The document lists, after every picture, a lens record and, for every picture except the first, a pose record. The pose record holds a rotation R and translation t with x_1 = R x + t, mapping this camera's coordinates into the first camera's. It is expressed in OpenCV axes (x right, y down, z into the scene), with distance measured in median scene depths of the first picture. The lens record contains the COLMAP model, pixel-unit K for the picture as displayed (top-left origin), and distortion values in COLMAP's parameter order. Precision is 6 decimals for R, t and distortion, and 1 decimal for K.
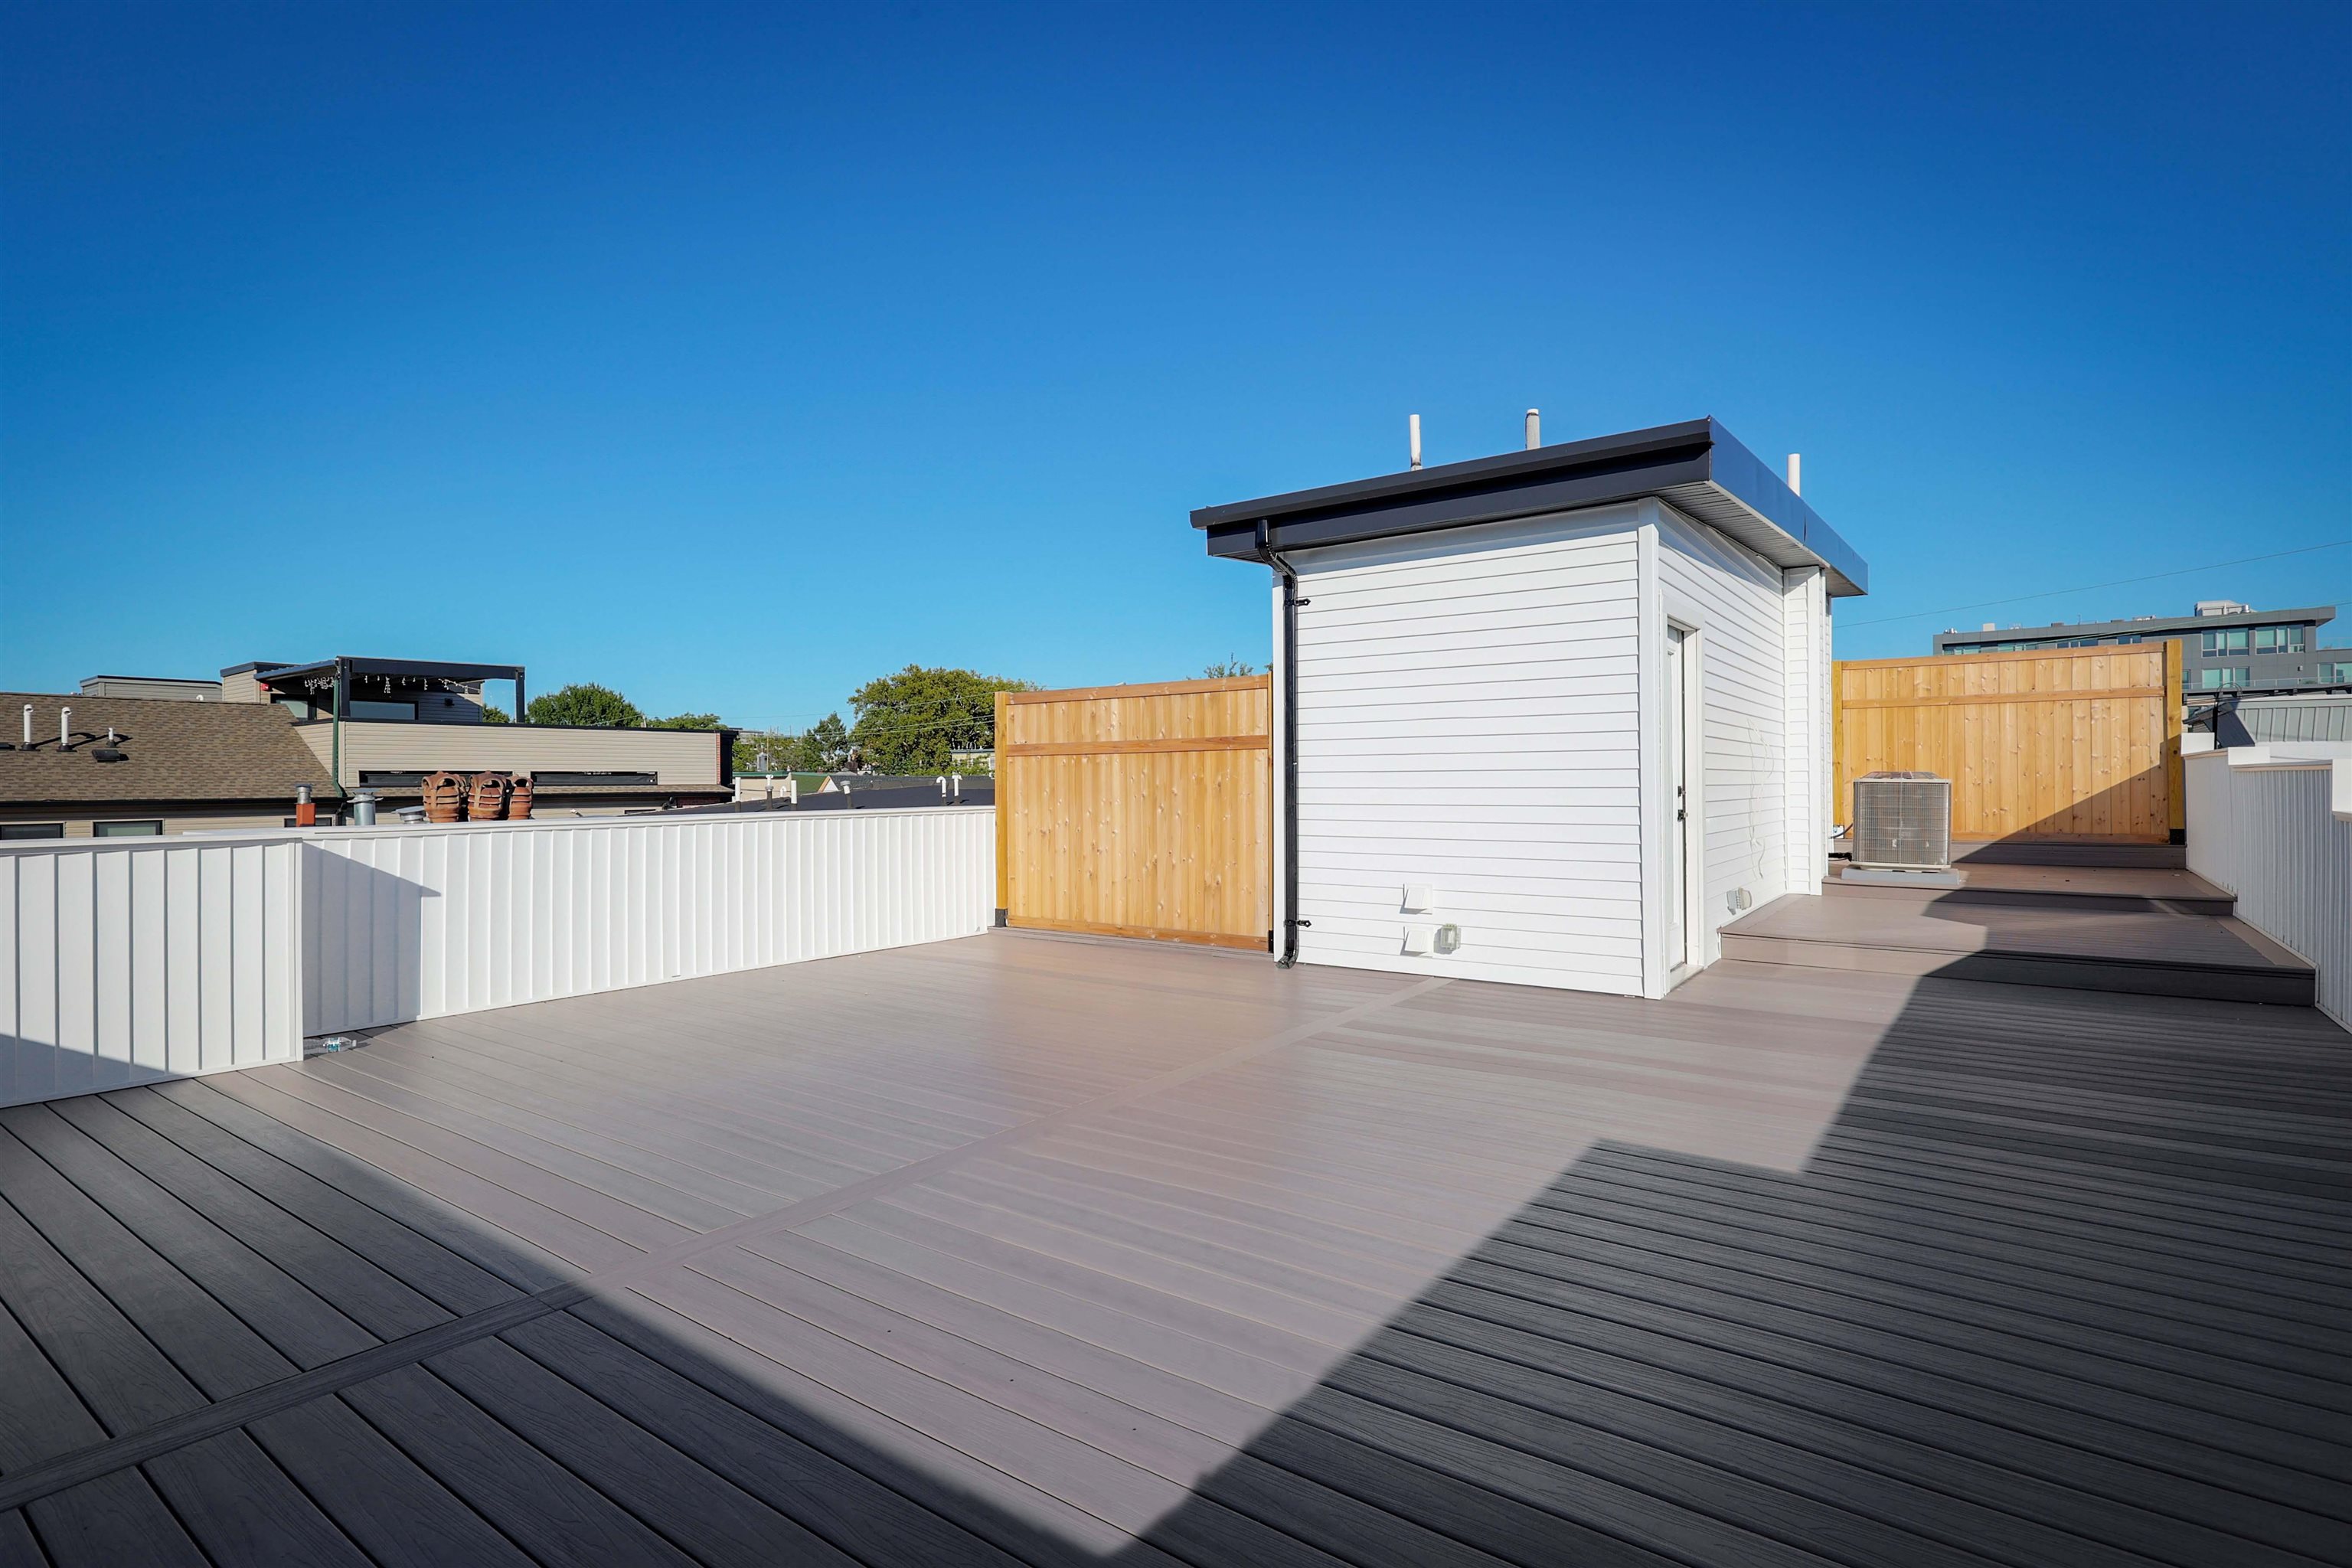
lens RADIAL K [[1140.0, 0, 1177.1], [0, 1140.0, 776.2], [0, 0, 1]] dist [0.000559, 0.000313]
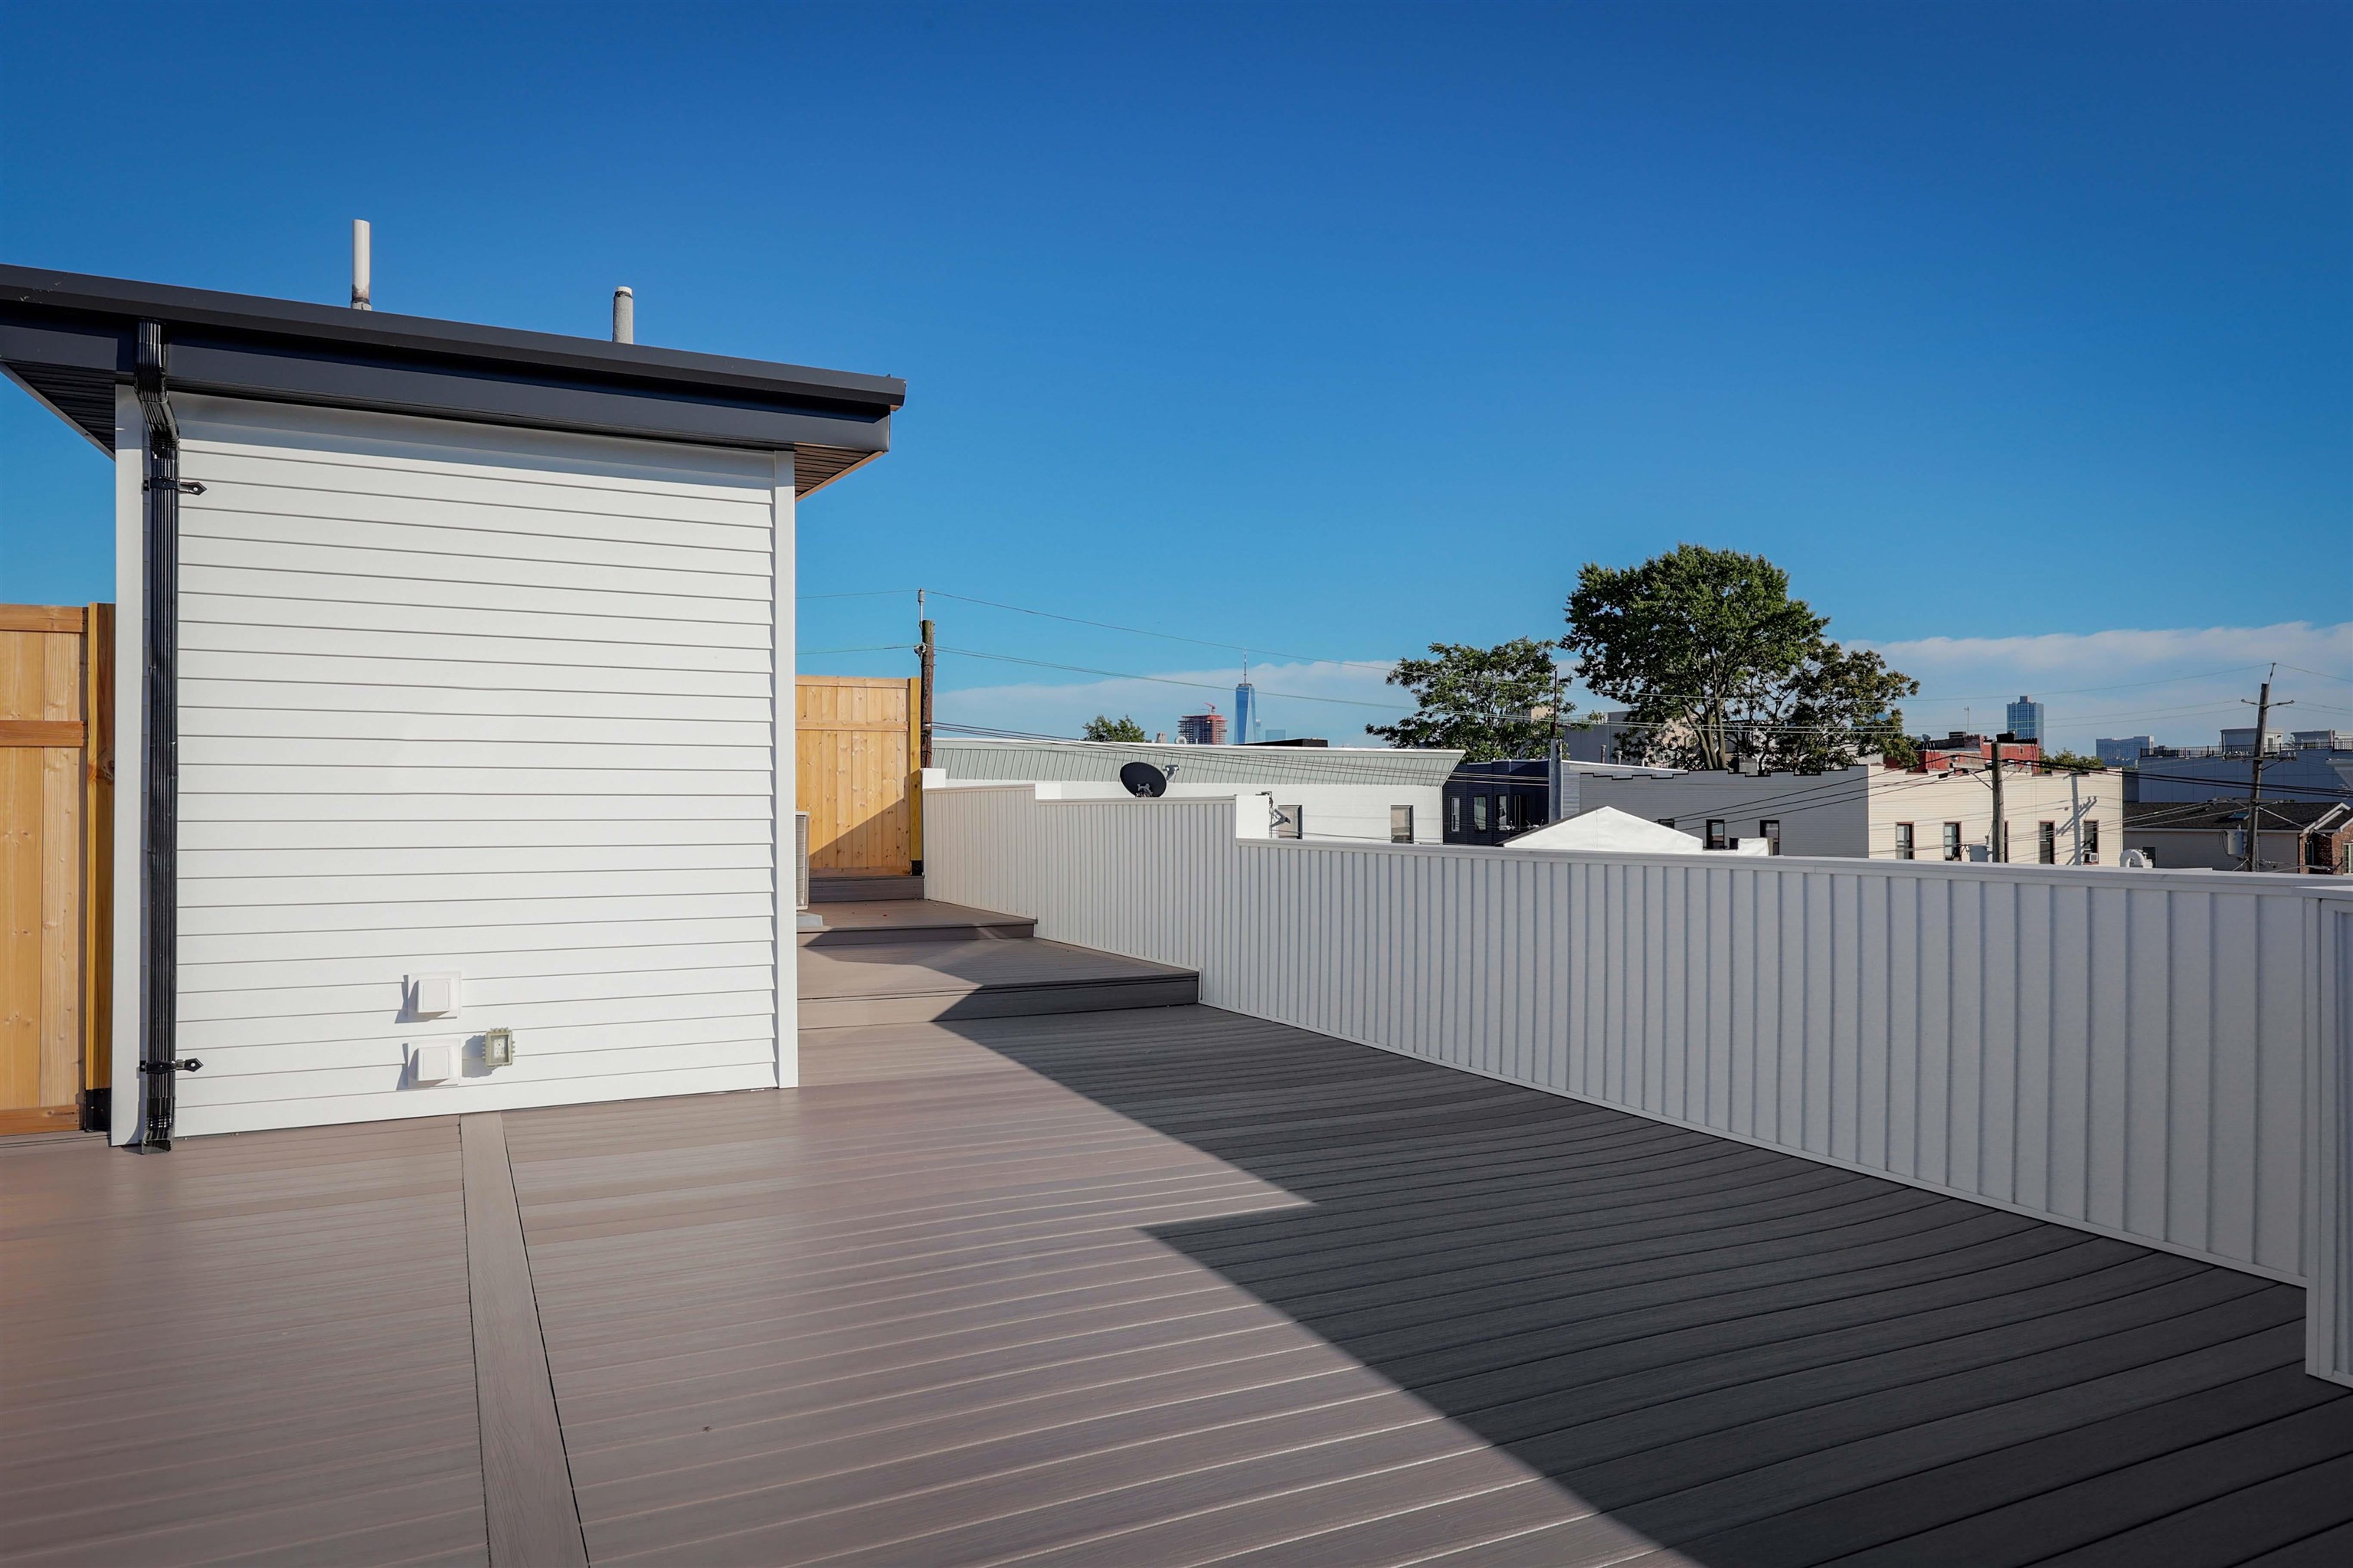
lens RADIAL K [[1485.6, 0, 1174.7], [0, 1485.6, 800.6], [0, 0, 1]] dist [-0.000201, 0.000945]
pose [[0.467617, 0.010452, 0.883869, -0.304958], [-0.004967, 0.999945, -0.009196, 0.004521], [-0.883917, -0.000090, 0.467643, 0.235665]]
